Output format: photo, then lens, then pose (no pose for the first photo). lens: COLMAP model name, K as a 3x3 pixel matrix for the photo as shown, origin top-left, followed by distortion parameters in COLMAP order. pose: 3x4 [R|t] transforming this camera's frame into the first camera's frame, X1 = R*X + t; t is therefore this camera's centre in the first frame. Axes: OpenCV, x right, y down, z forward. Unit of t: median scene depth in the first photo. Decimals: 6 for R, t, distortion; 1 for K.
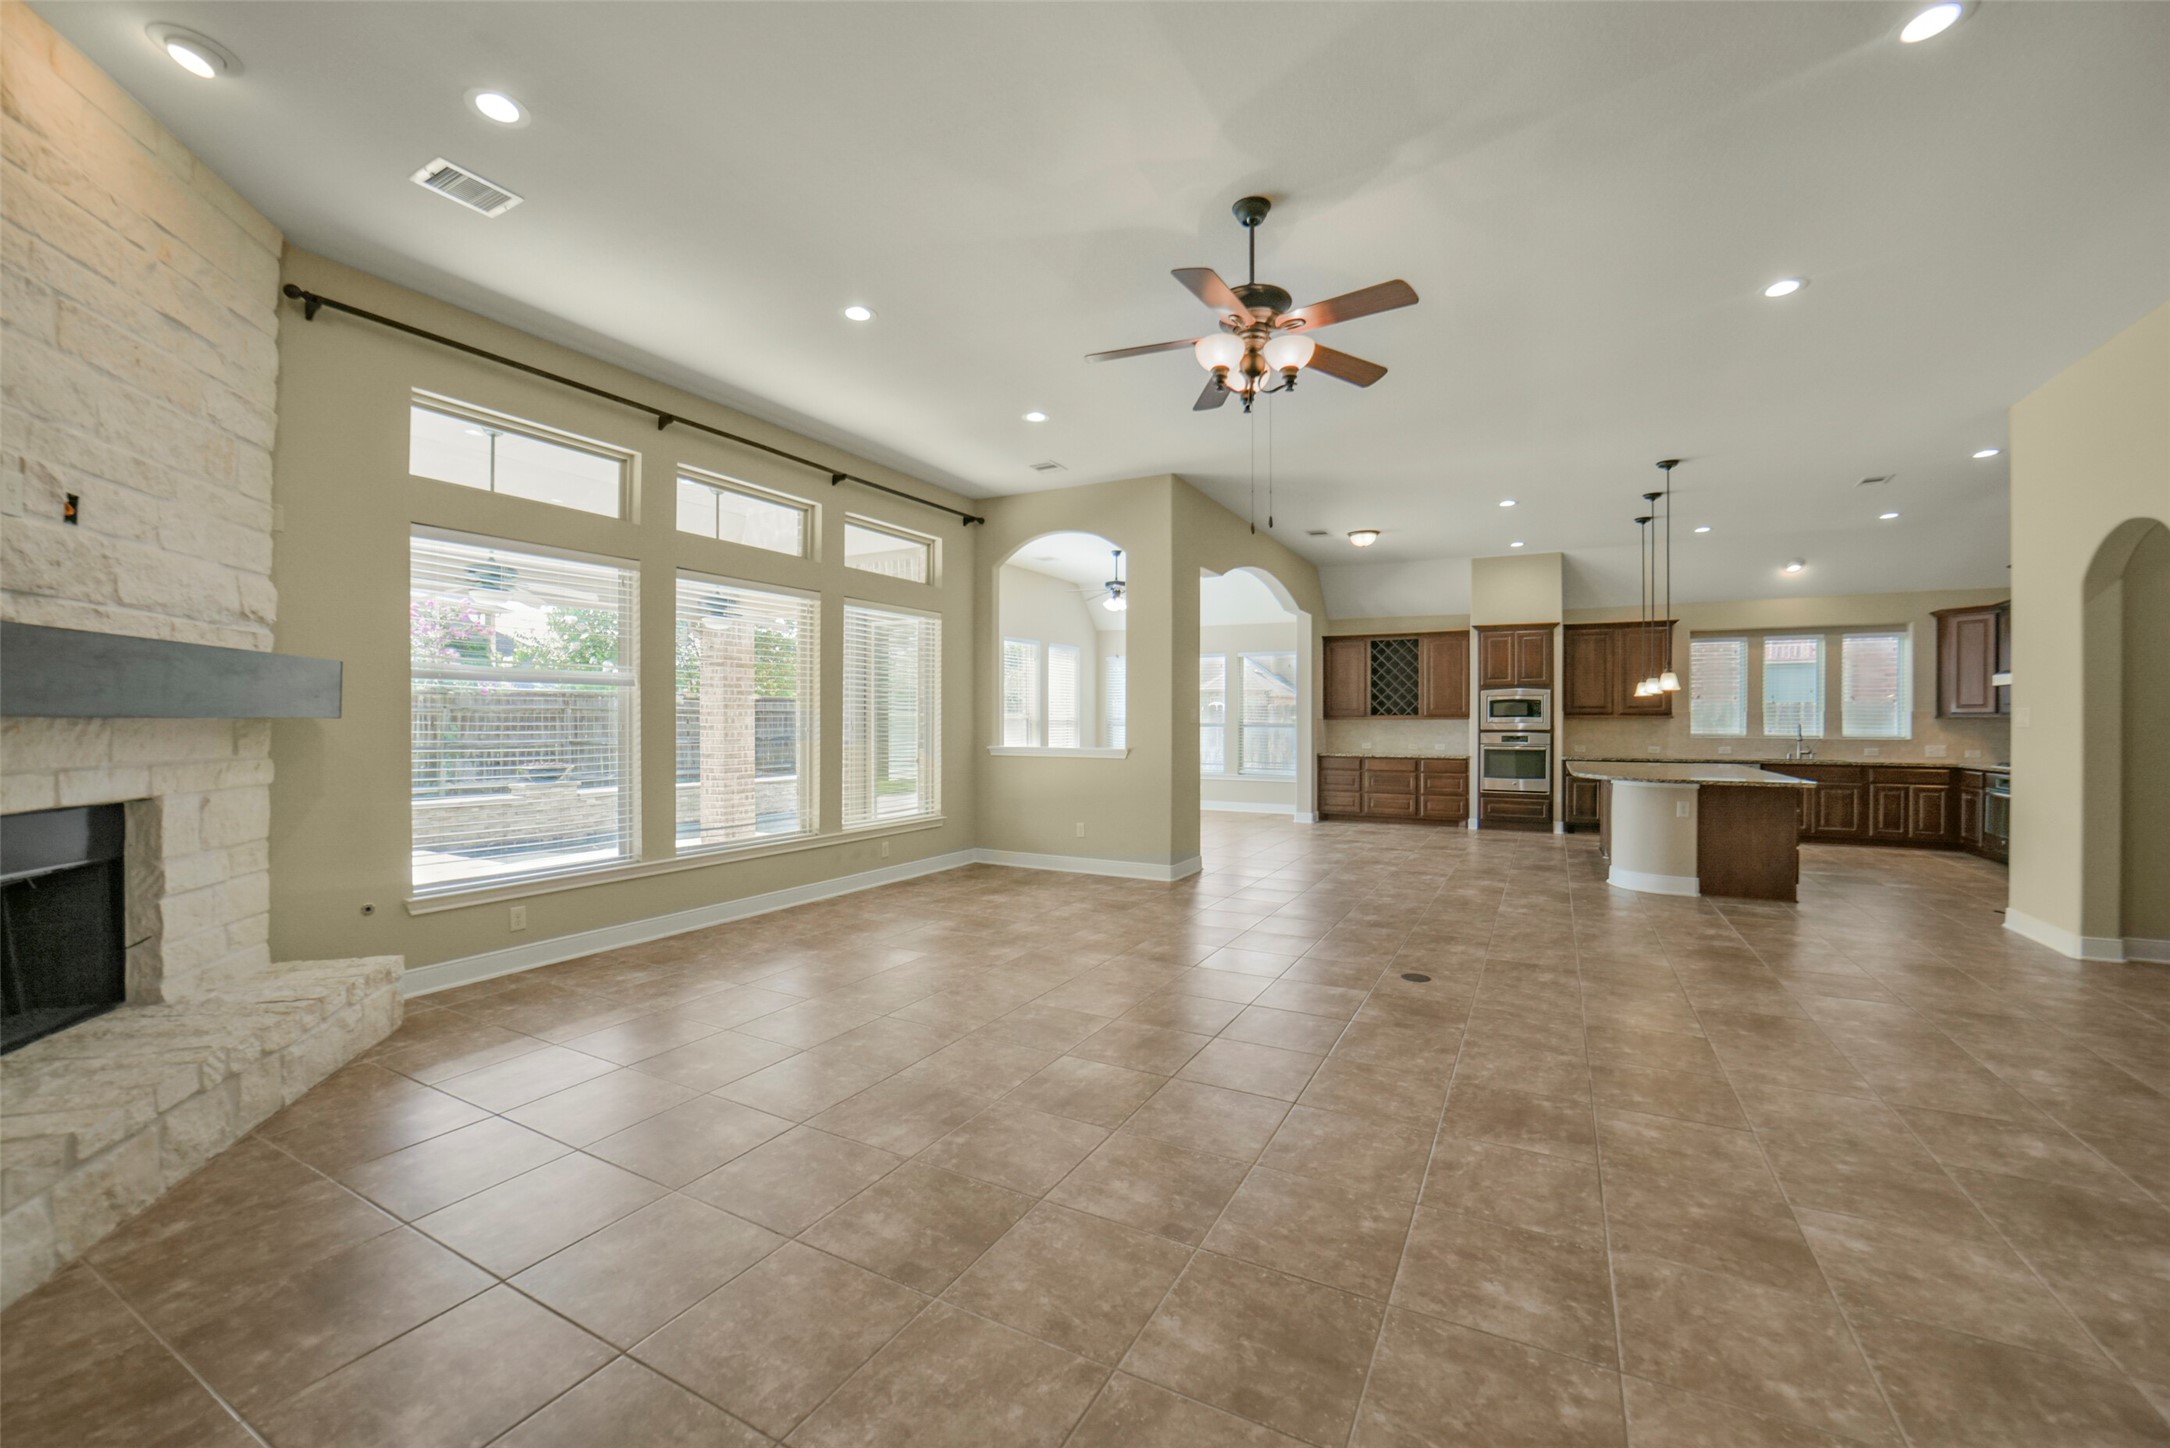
lens RADIAL K [[863.2, 0, 1101.0], [0, 863.2, 721.6], [0, 0, 1]] dist [-0.036862, 0.008884]
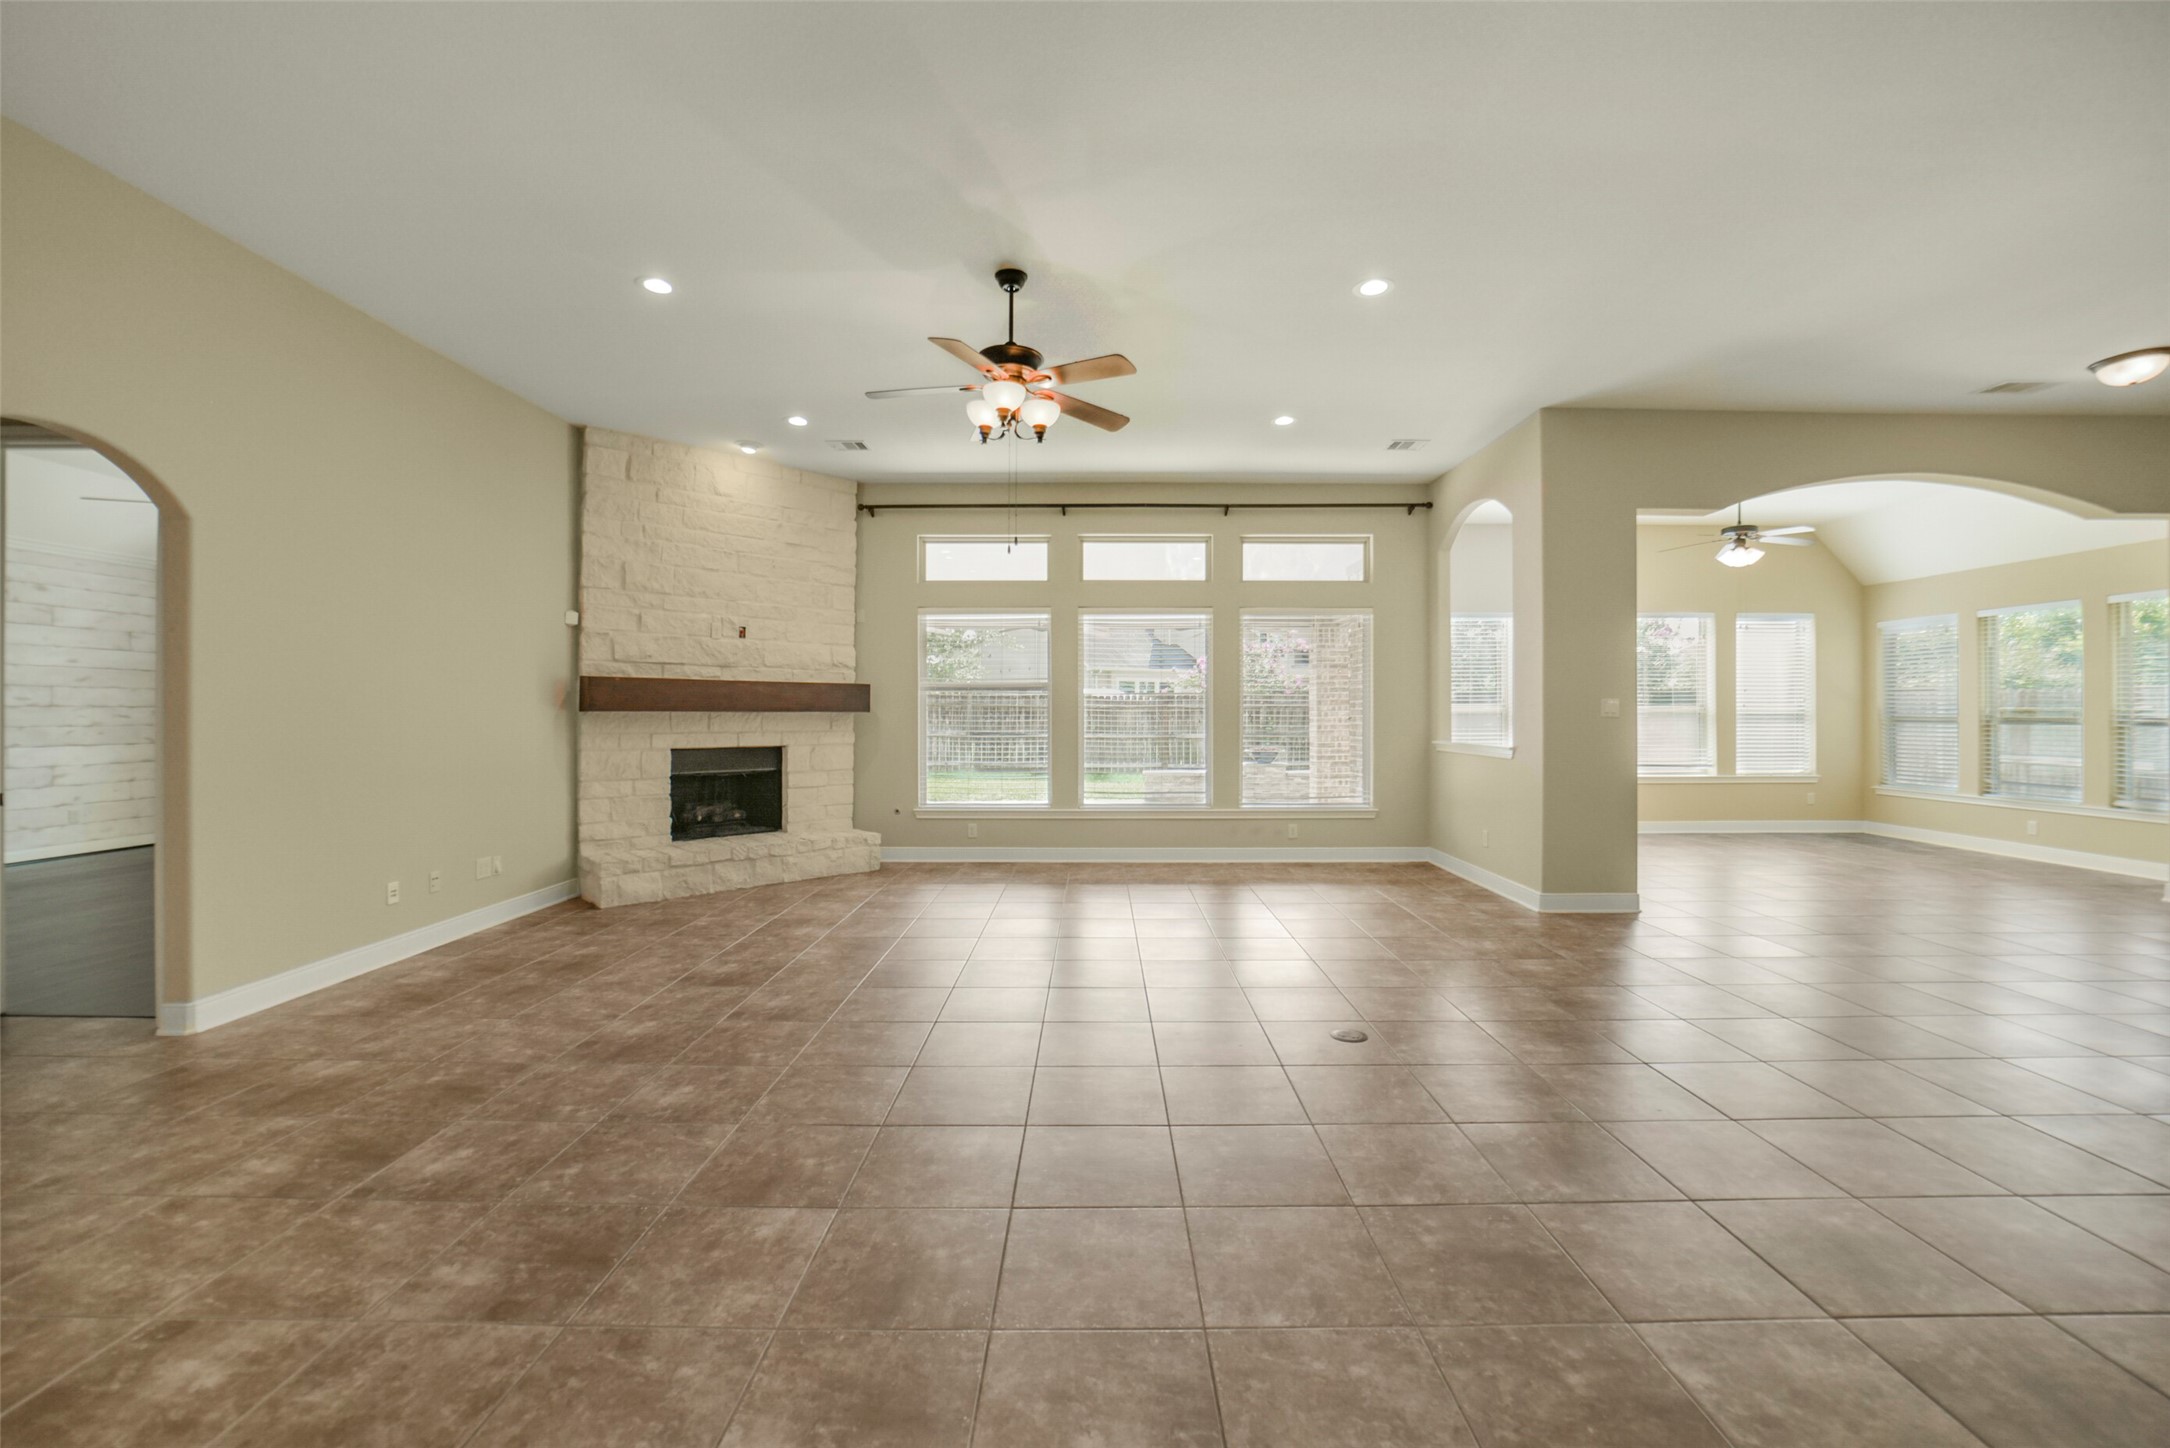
lens RADIAL K [[863.2, 0, 1101.0], [0, 863.2, 721.6], [0, 0, 1]] dist [-0.036862, 0.008884]
pose [[0.467075, 0.007458, -0.884186, 1.215308], [-0.001893, 0.999971, 0.007434, 0.001484], [0.884216, -0.001799, 0.467075, 0.536700]]
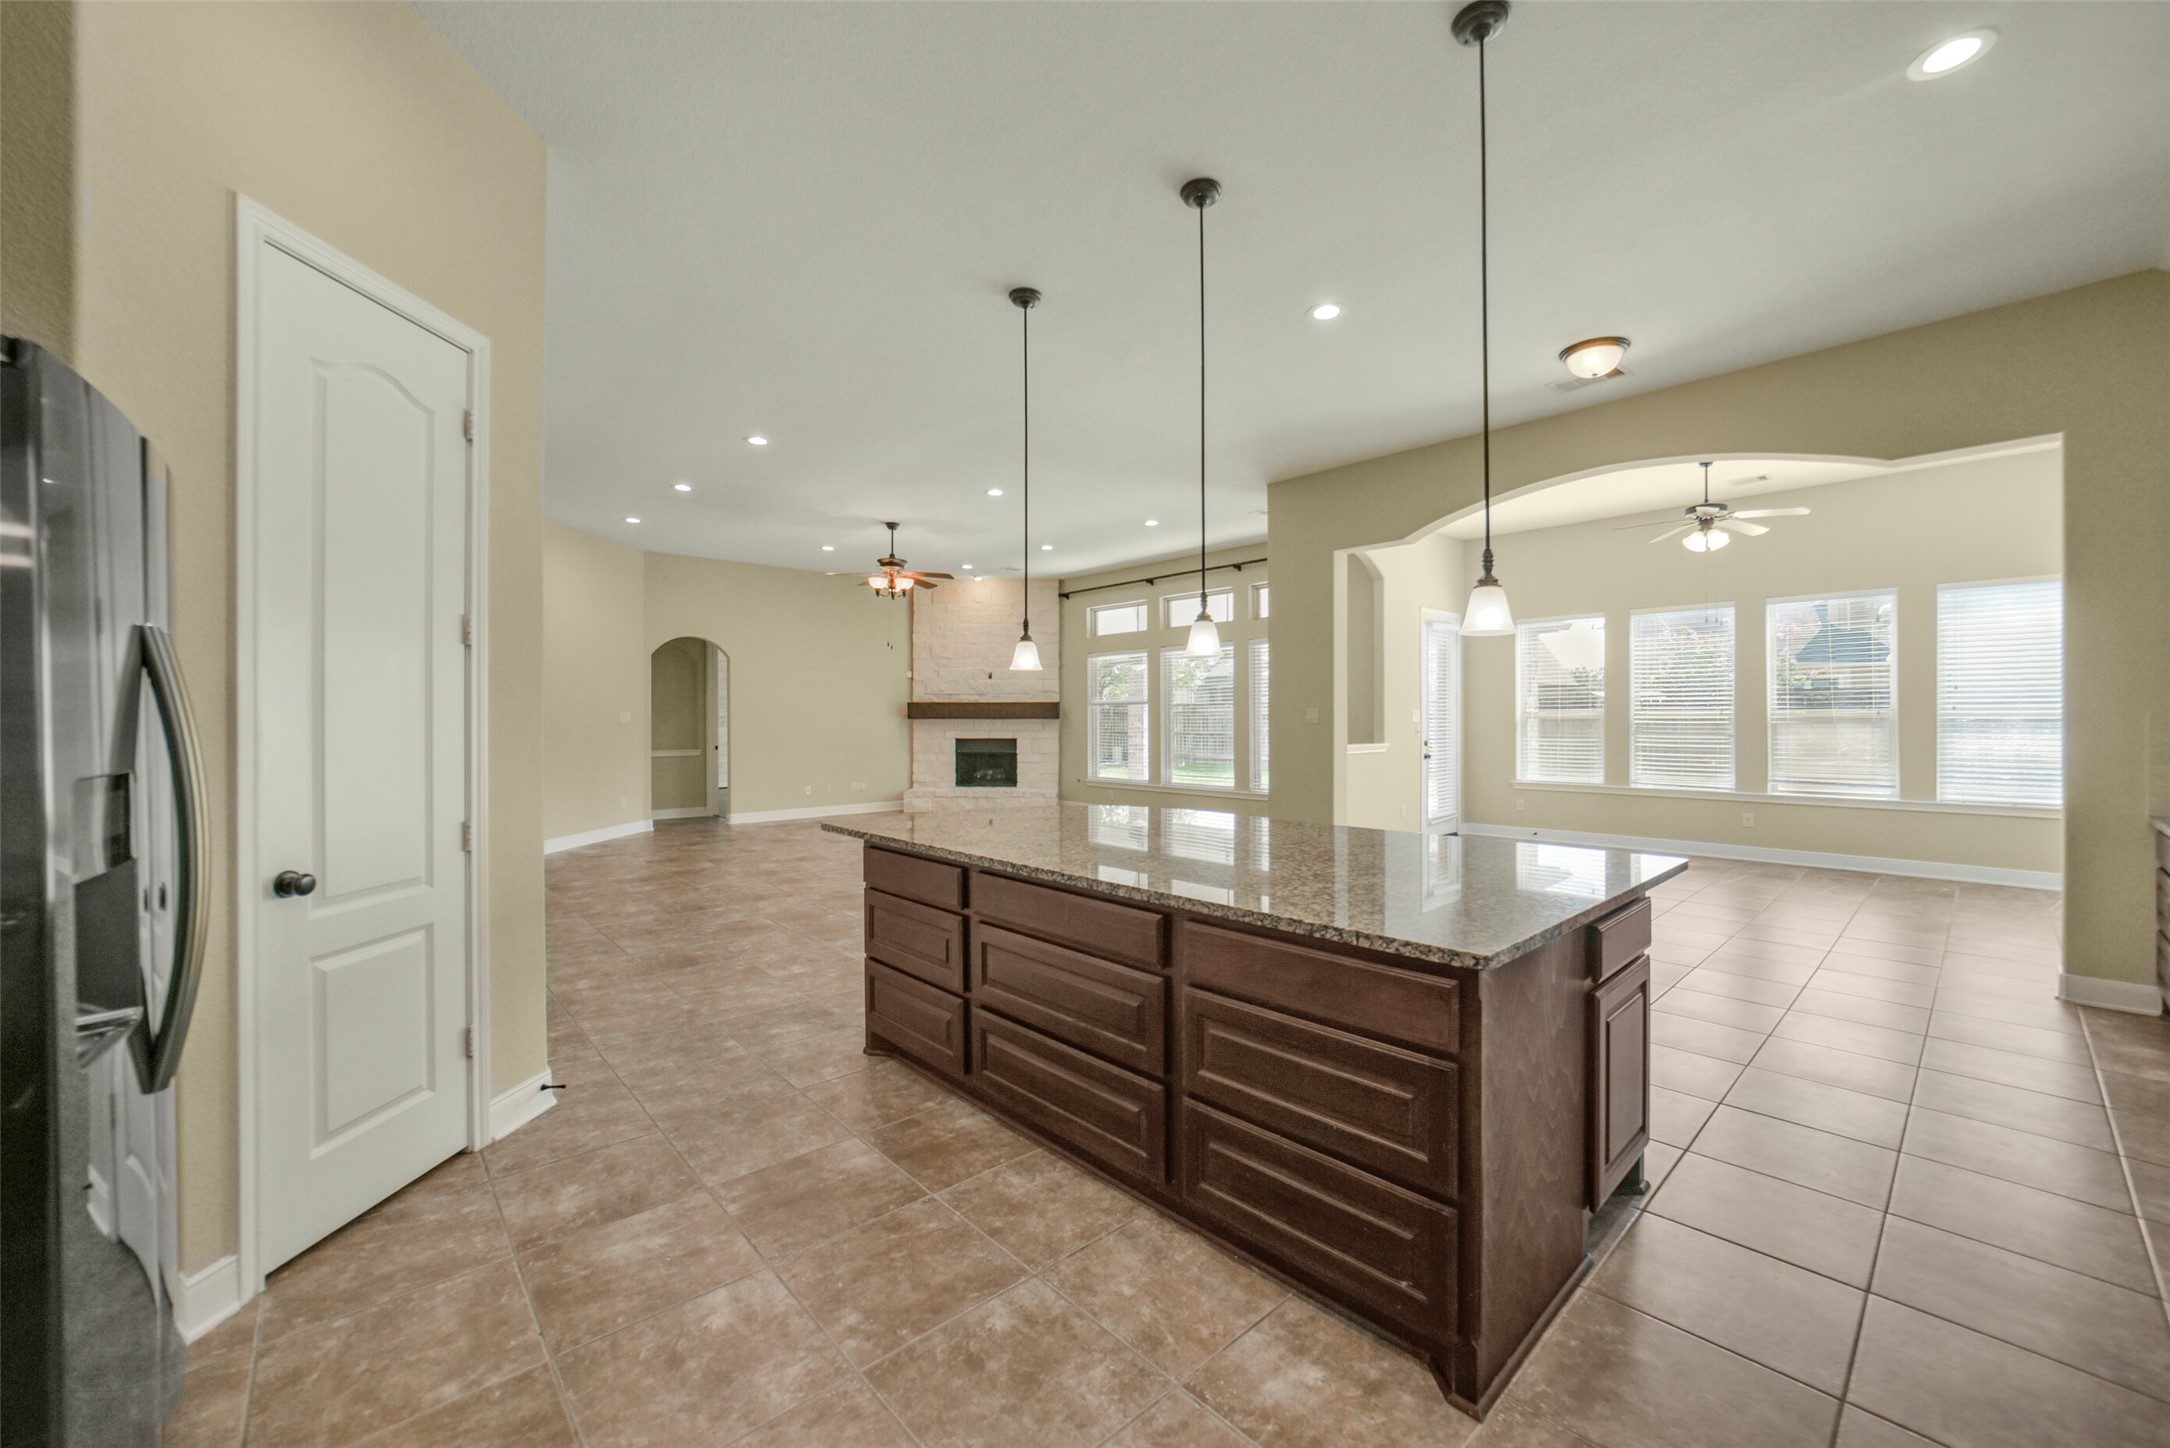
lens RADIAL K [[863.2, 0, 1101.0], [0, 863.2, 721.6], [0, 0, 1]] dist [-0.036862, 0.008884]
pose [[-0.340501, 0.001765, -0.940243, 2.330384], [-0.001193, 0.999997, 0.002309, -0.003572], [0.940244, 0.001908, -0.340497, 2.389815]]
